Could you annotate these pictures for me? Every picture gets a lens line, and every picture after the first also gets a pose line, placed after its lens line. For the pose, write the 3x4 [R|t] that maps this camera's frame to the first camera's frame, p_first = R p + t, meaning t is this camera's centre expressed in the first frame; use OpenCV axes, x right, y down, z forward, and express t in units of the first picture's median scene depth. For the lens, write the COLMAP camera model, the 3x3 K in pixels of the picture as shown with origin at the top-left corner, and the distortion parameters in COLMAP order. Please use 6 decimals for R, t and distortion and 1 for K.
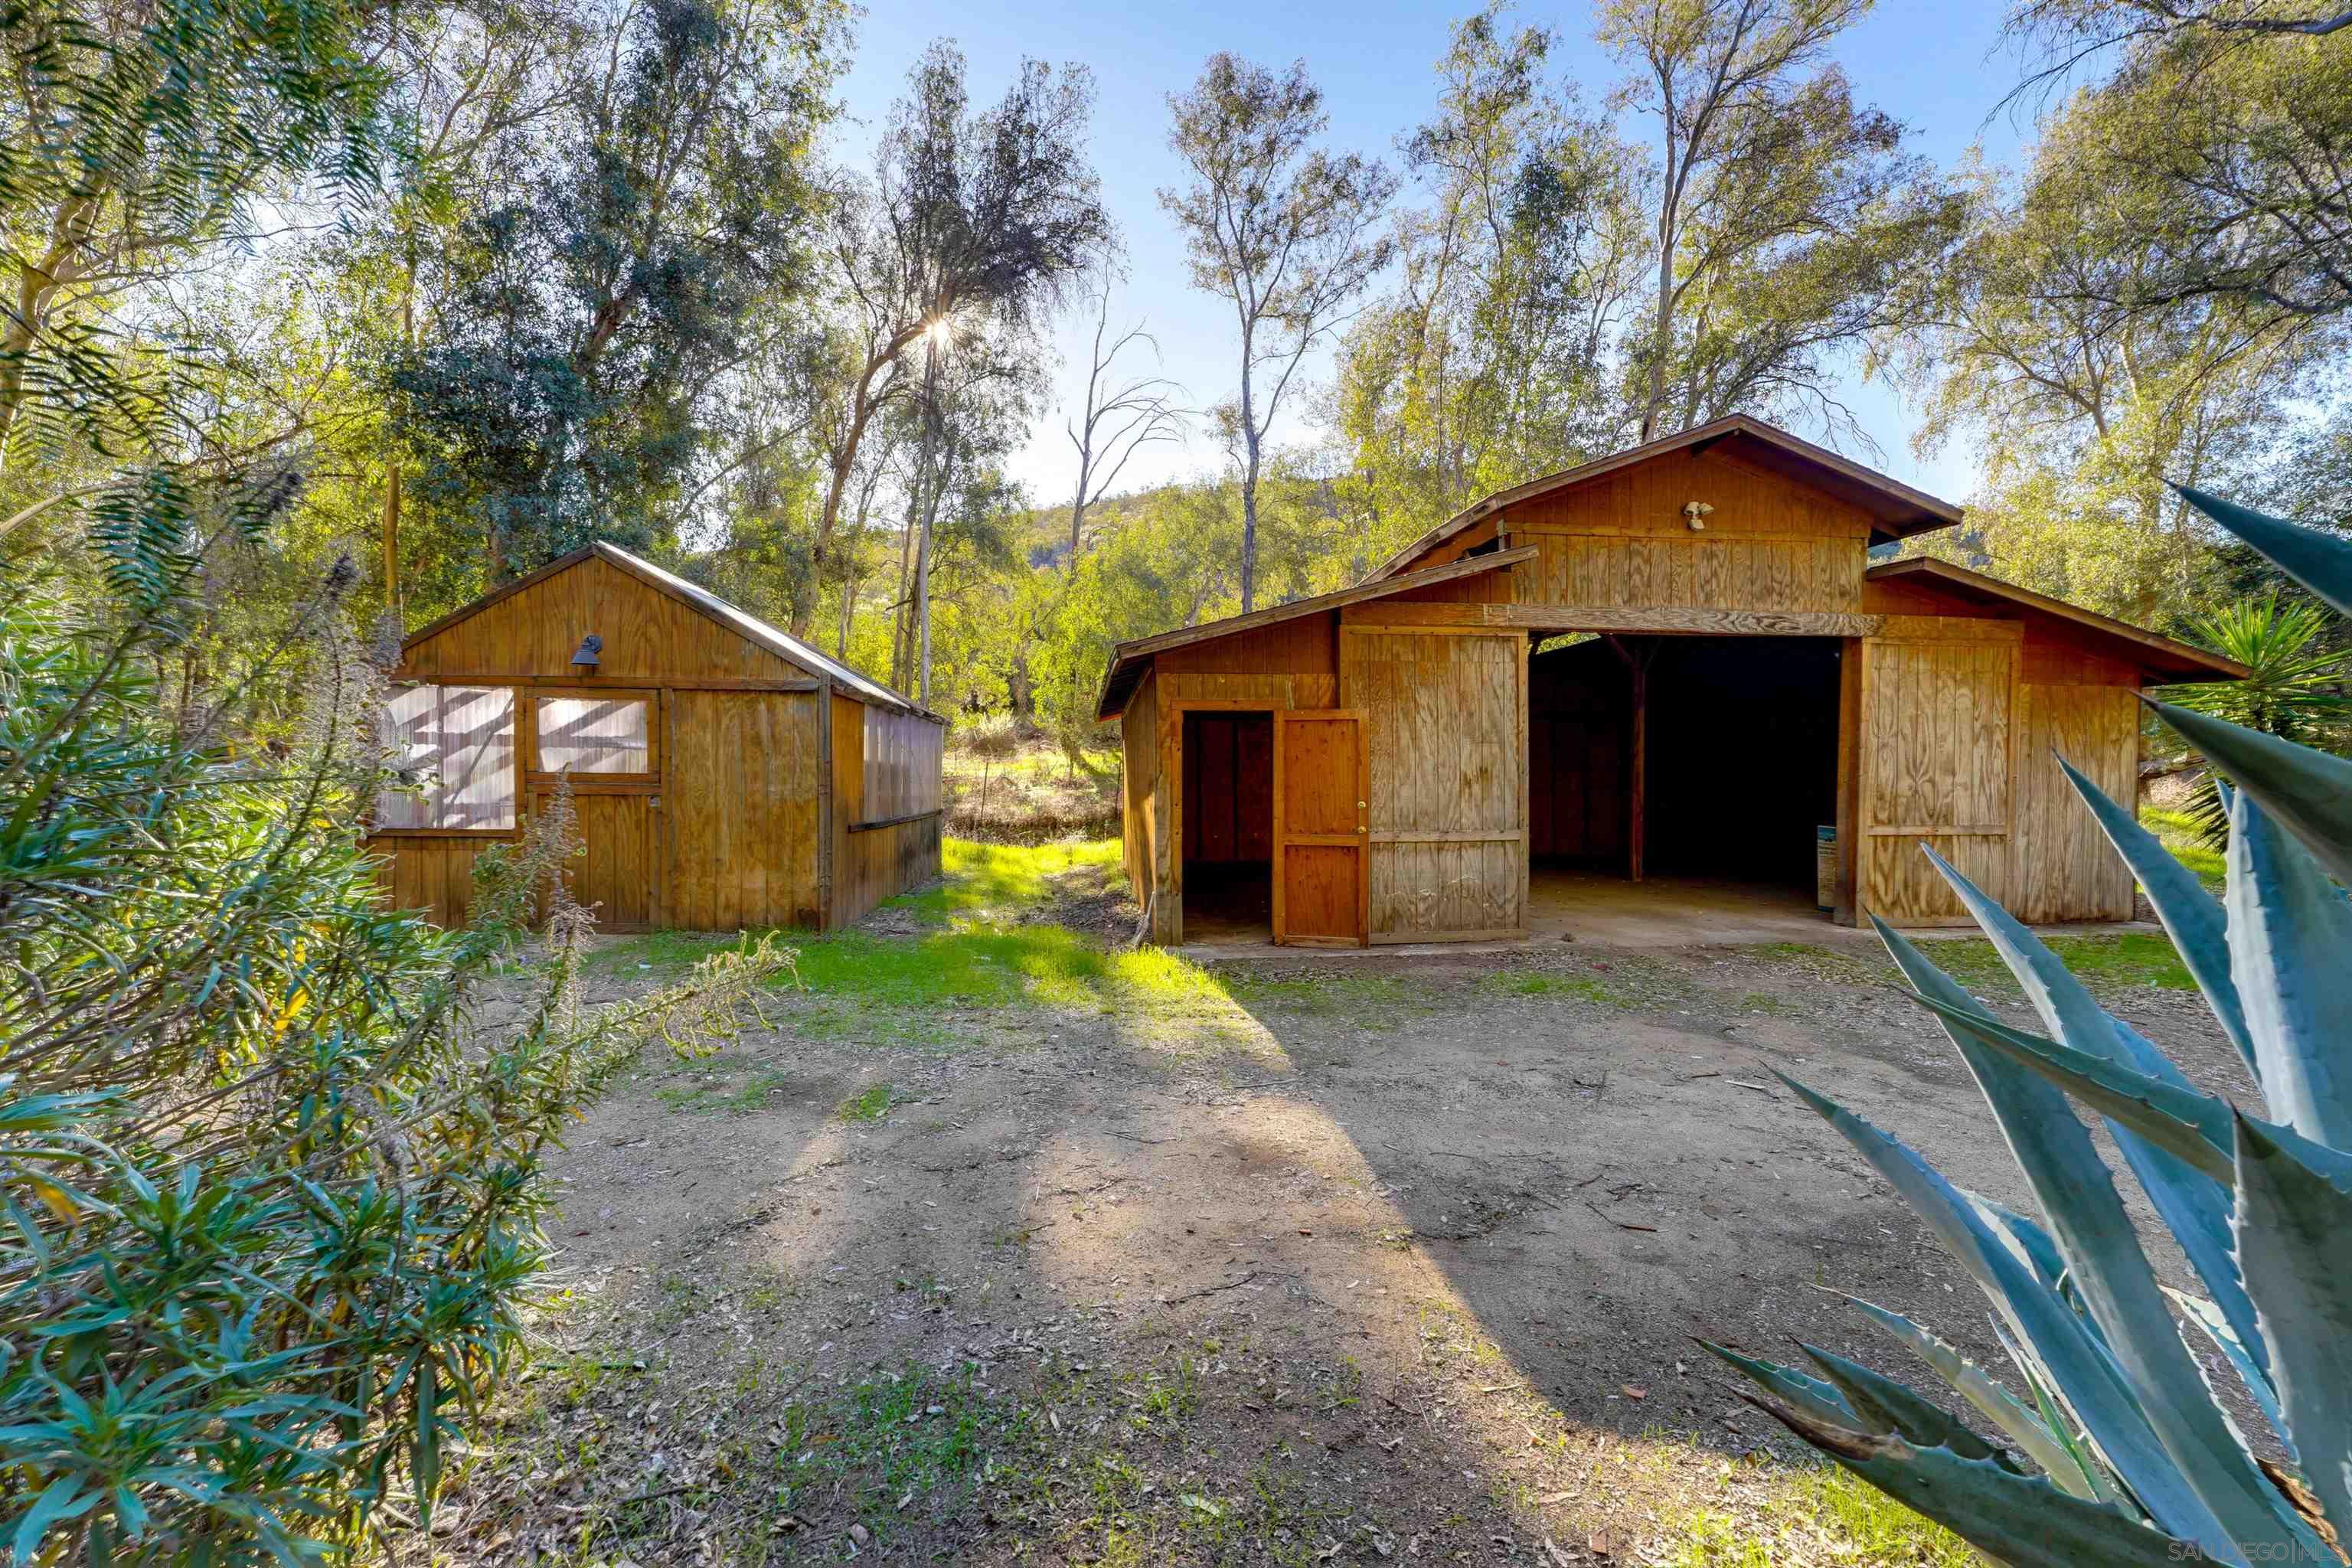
lens RADIAL K [[976.6, 0, 1165.0], [0, 976.6, 792.8], [0, 0, 1]] dist [-0.040386, 0.008291]
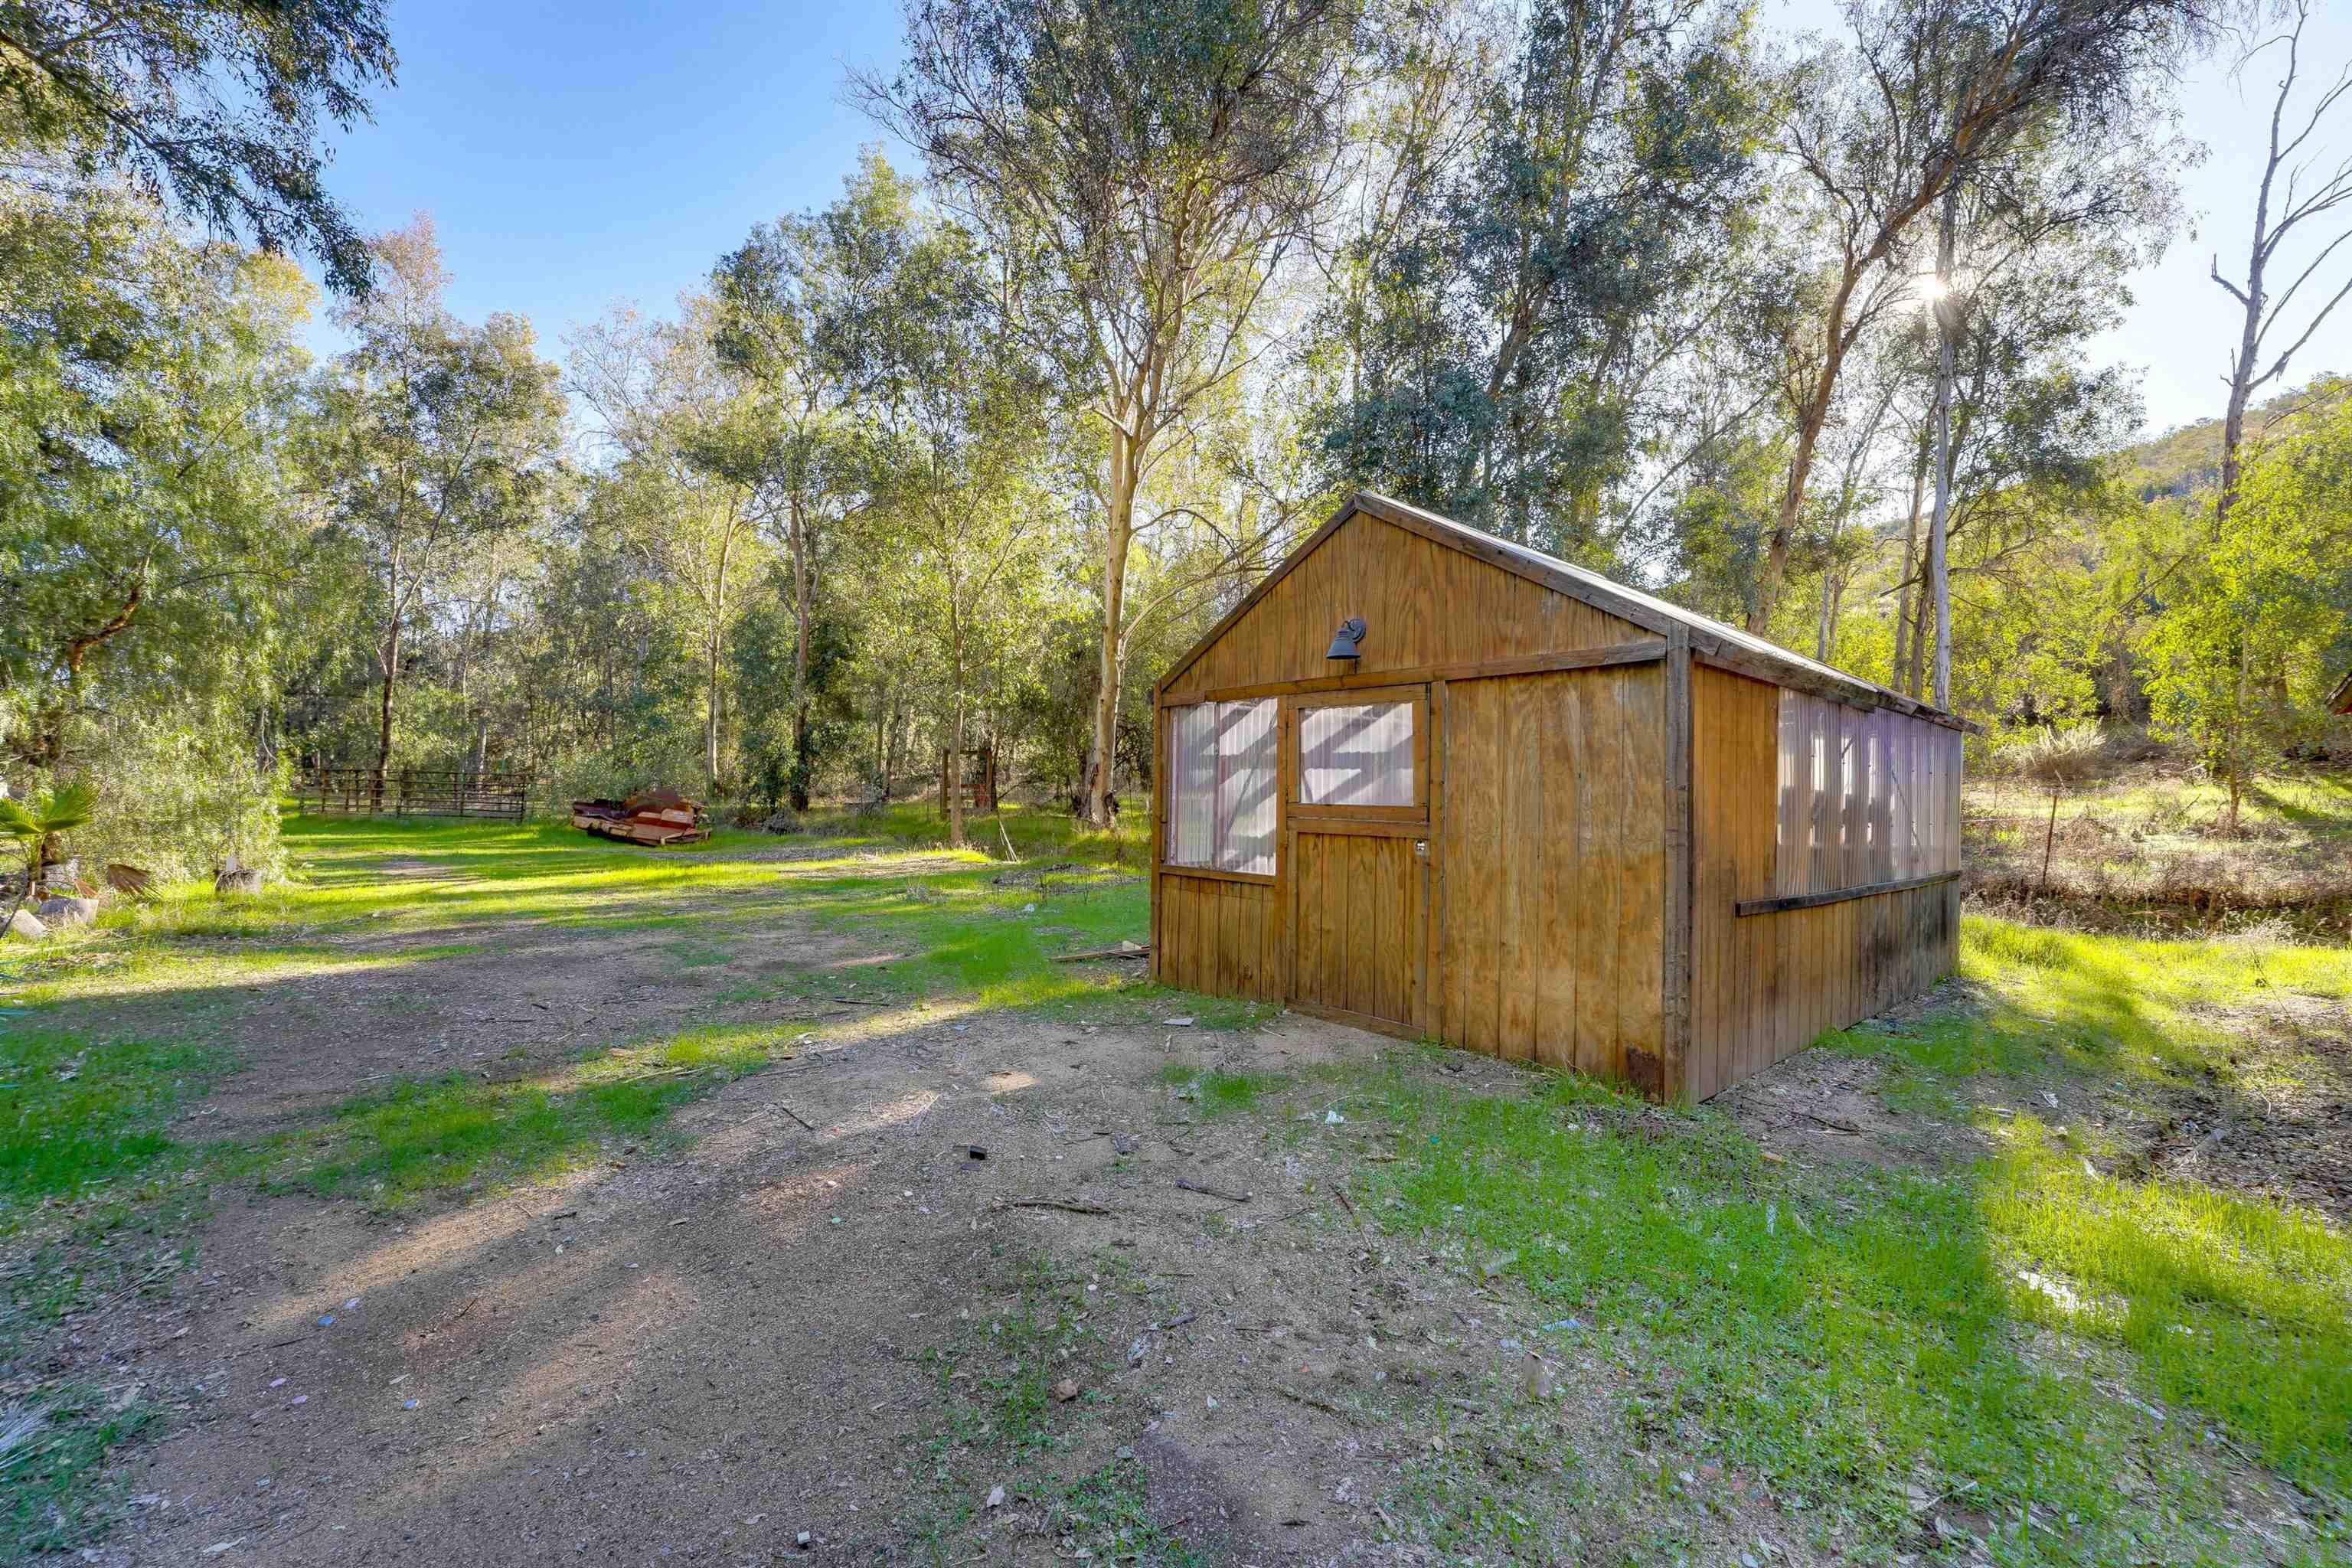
lens RADIAL K [[976.6, 0, 1165.0], [0, 976.6, 792.8], [0, 0, 1]] dist [-0.040386, 0.008291]
pose [[0.596085, -0.004851, -0.802906, -0.026162], [-0.025090, 0.999381, -0.024665, -0.002577], [0.802529, 0.034847, 0.595595, 0.136315]]
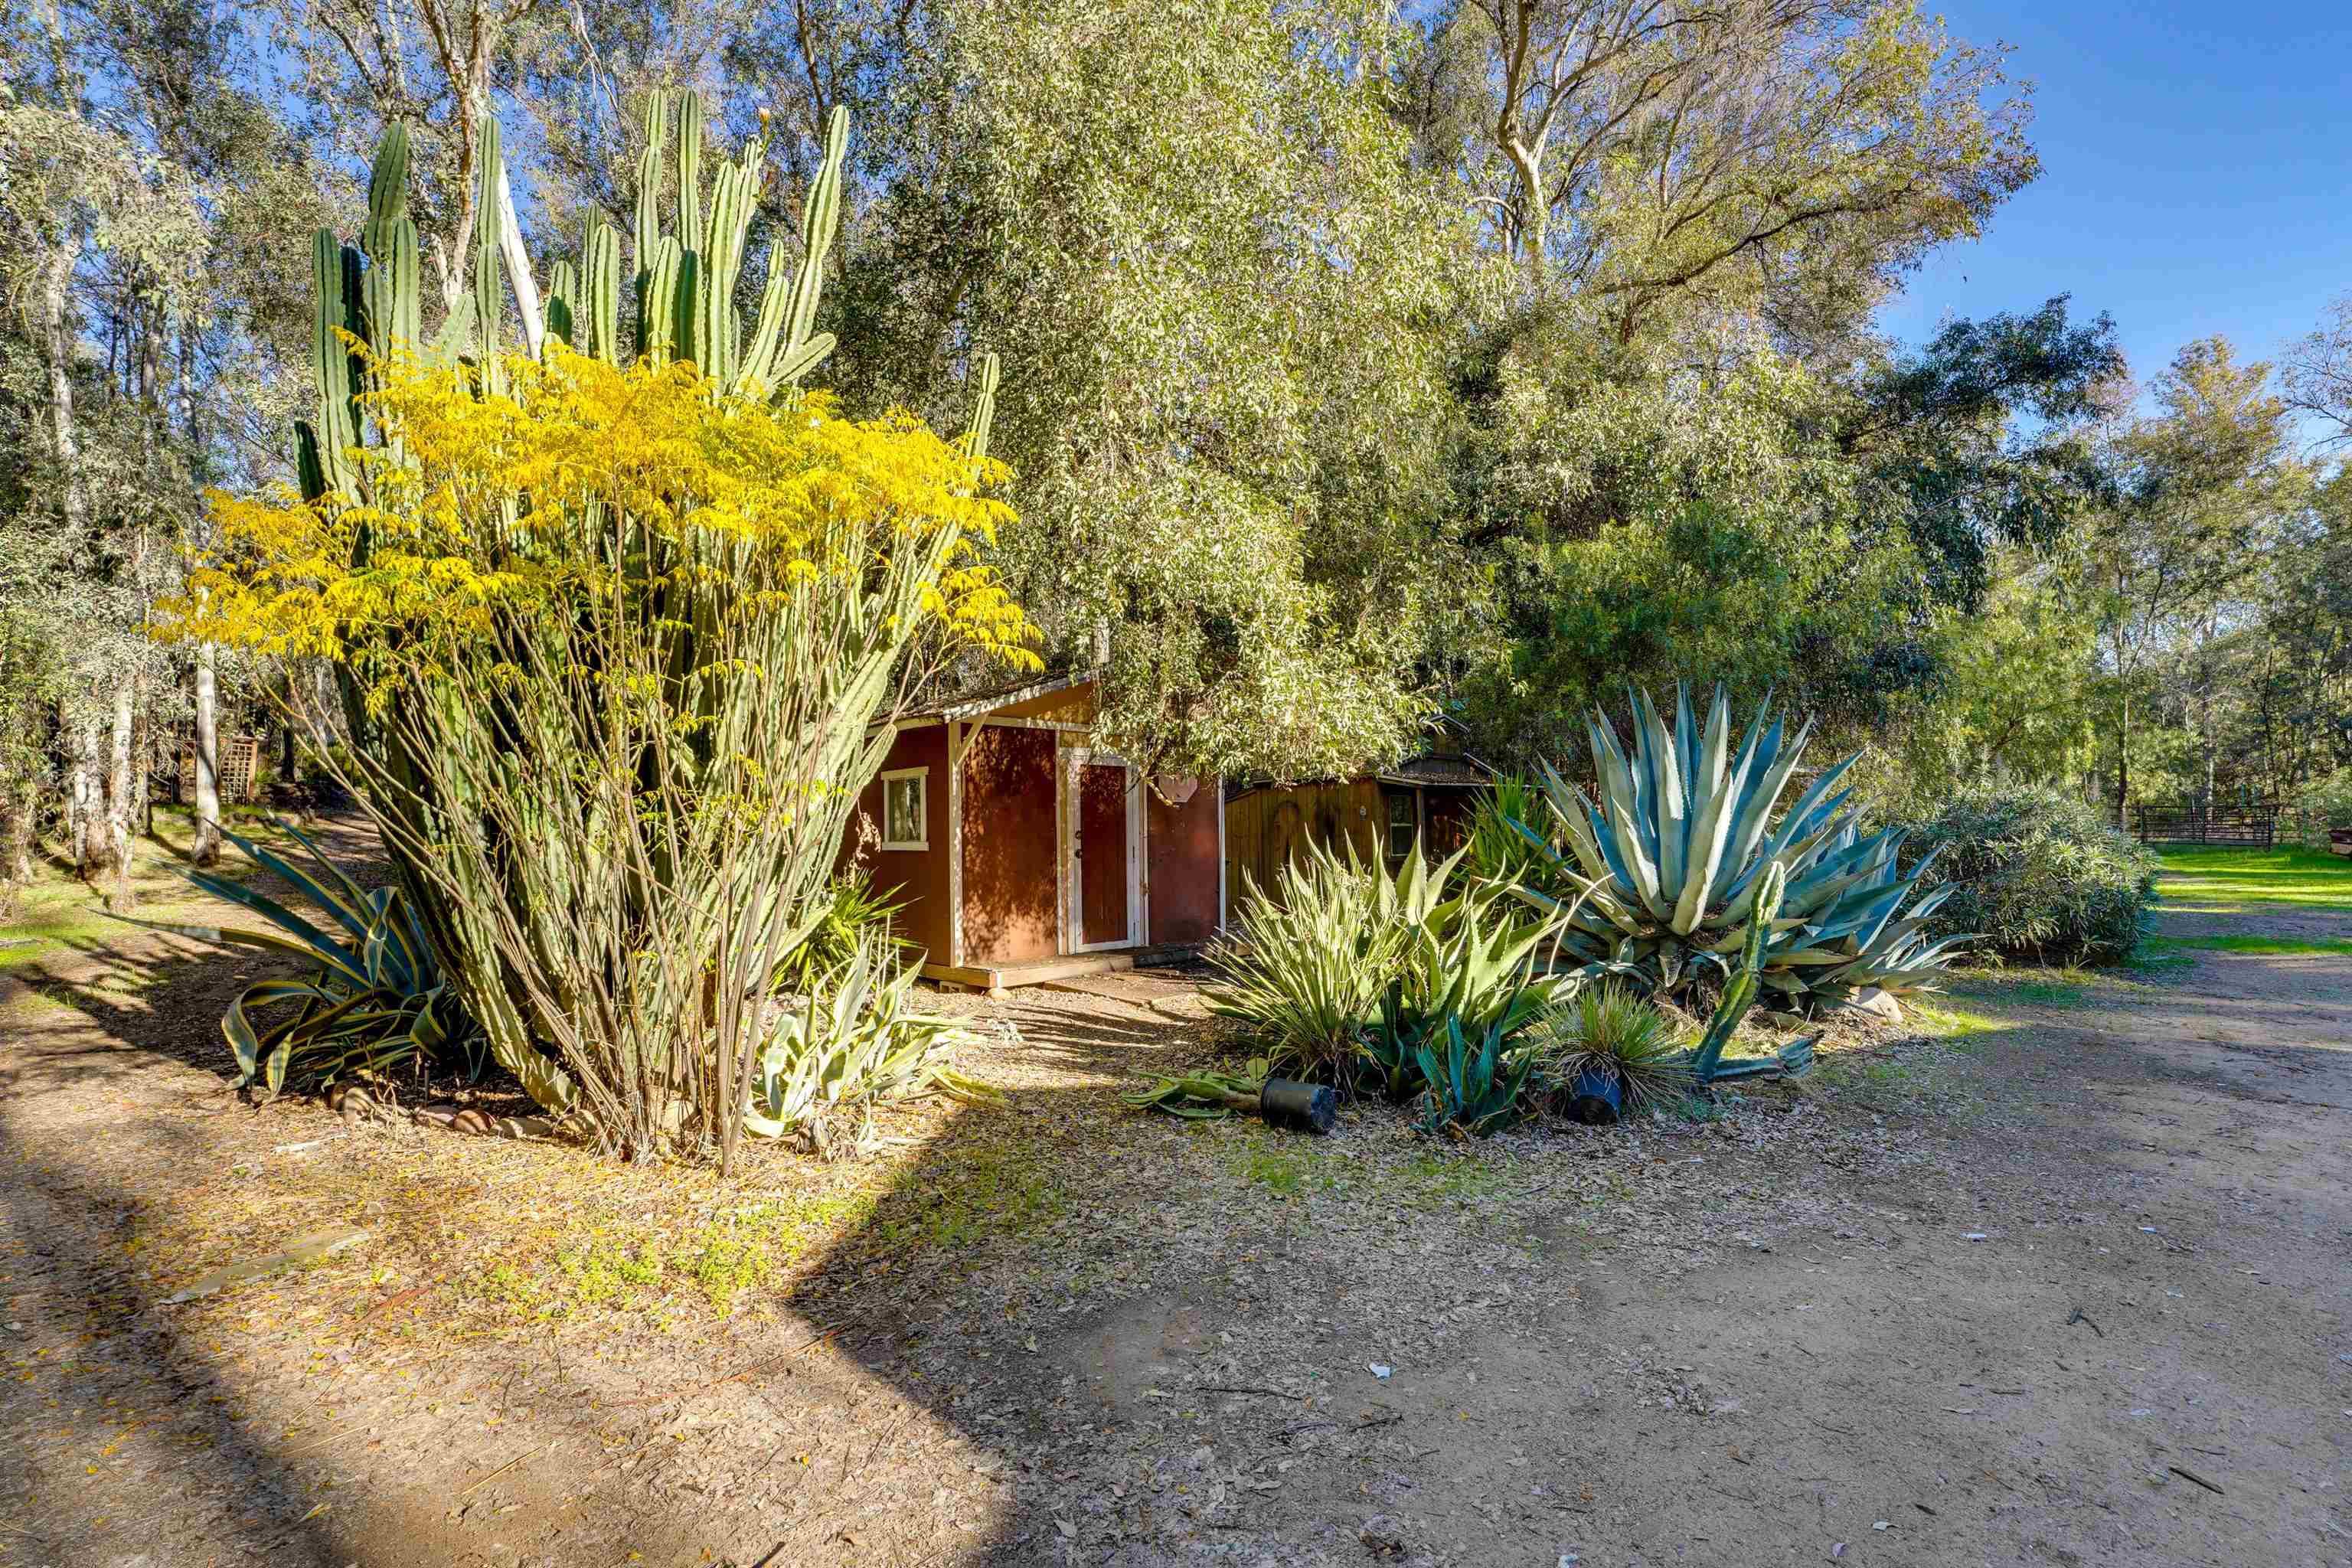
lens RADIAL K [[976.6, 0, 1165.0], [0, 976.6, 792.8], [0, 0, 1]] dist [-0.040386, 0.008291]
pose [[-0.725689, -0.028961, -0.687413, 0.379643], [-0.006298, 0.999351, -0.035454, 0.001273], [0.687994, -0.021399, -0.725401, 0.107735]]
